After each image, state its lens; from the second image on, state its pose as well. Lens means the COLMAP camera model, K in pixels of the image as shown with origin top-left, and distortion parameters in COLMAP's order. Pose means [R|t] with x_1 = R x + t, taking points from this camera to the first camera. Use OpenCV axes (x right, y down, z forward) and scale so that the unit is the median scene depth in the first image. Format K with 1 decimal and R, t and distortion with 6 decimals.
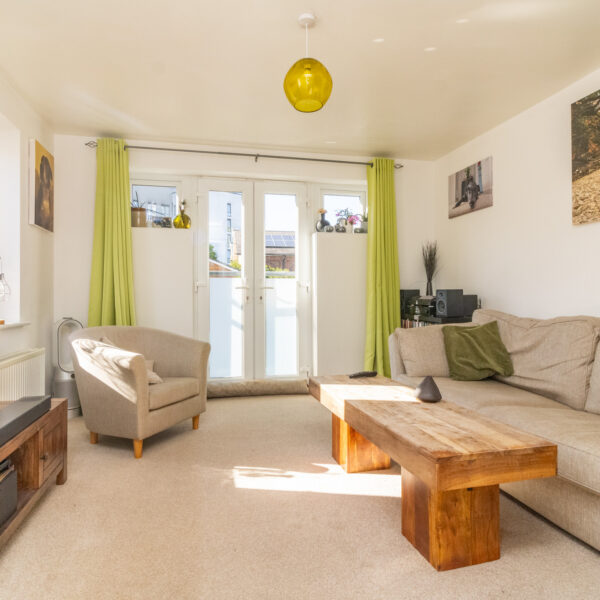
lens RADIAL K [[424.3, 0, 303.4], [0, 424.3, 294.9], [0, 0, 1]] dist [0.001975, -0.001427]
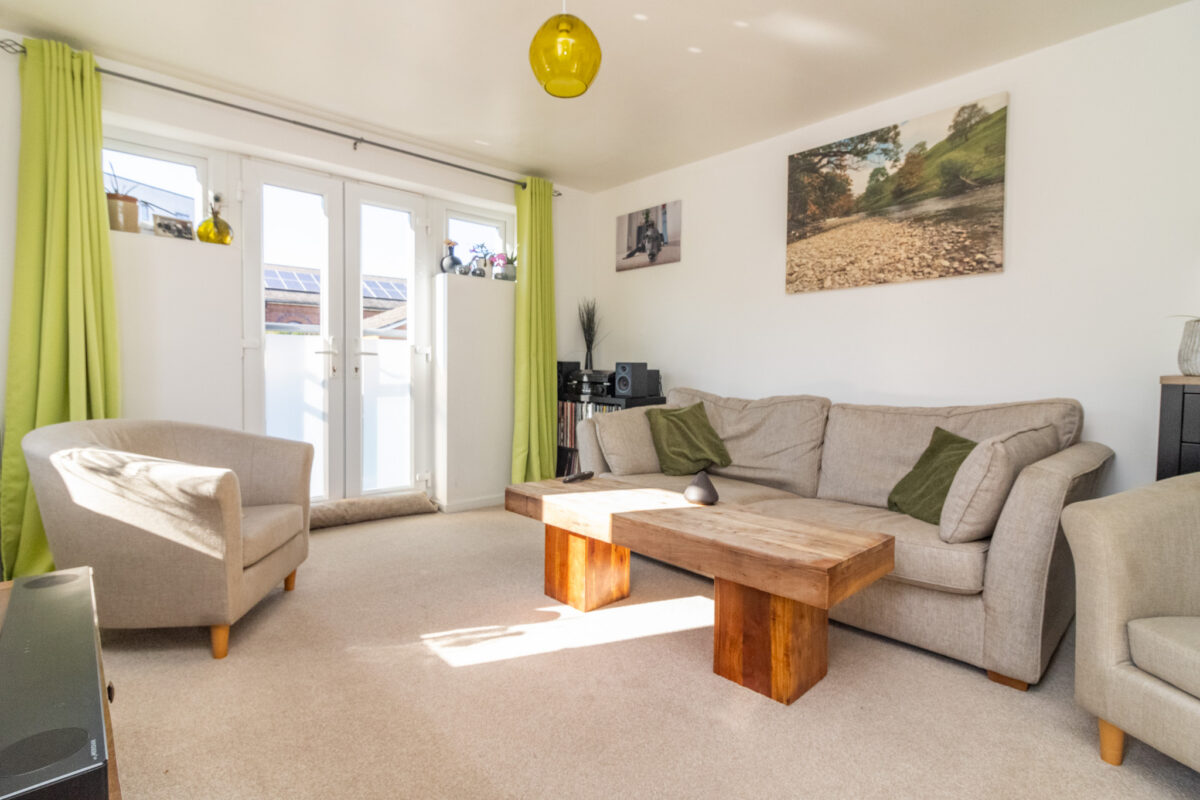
lens RADIAL K [[574.5, 0, 599.4], [0, 574.5, 390.5], [0, 0, 1]] dist [0.003735, 0.000294]
pose [[0.880849, -0.002303, 0.473392, -0.277619], [-0.016587, 0.999224, 0.035724, 0.002580], [-0.473107, -0.039320, 0.880127, 0.111080]]
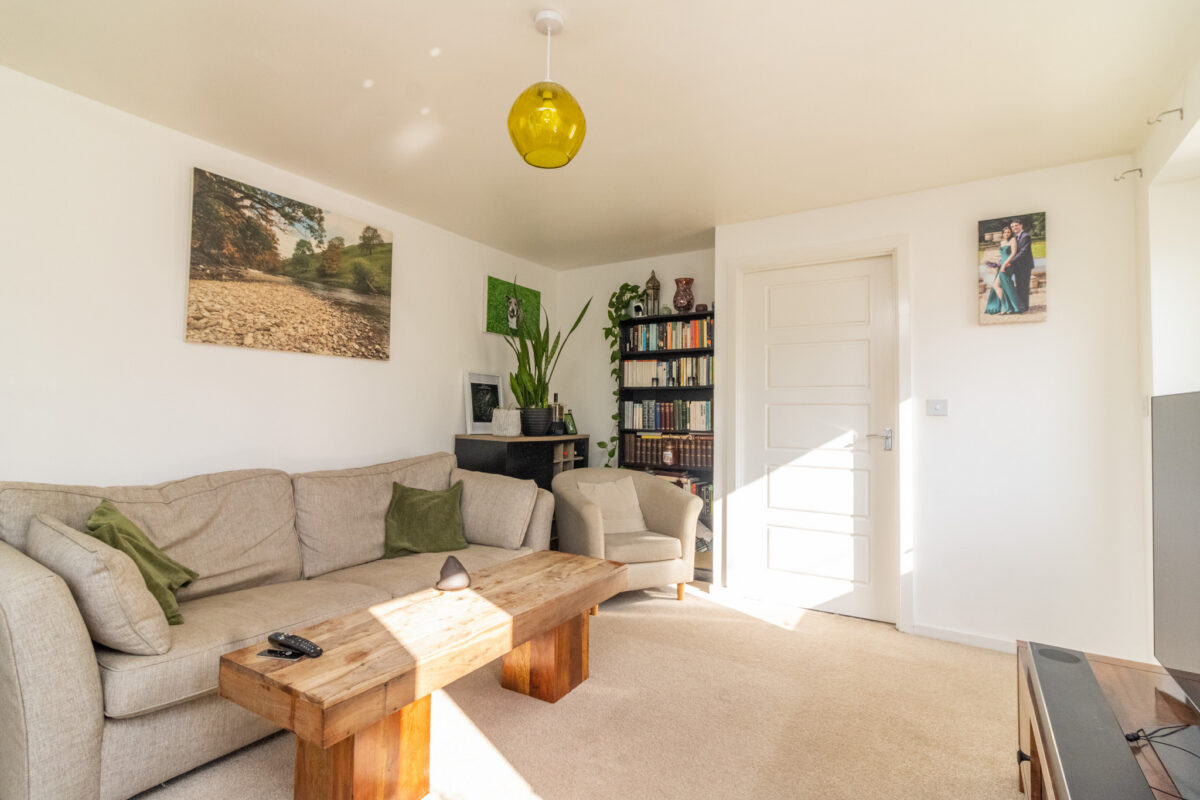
lens RADIAL K [[553.2, 0, 597.4], [0, 553.2, 394.2], [0, 0, 1]] dist [0.003139, 0.000018]
pose [[-0.675104, 0.020001, 0.737452, -0.465093], [-0.015889, 0.999006, -0.041641, -0.050167], [-0.737552, -0.039829, -0.674115, 1.087637]]
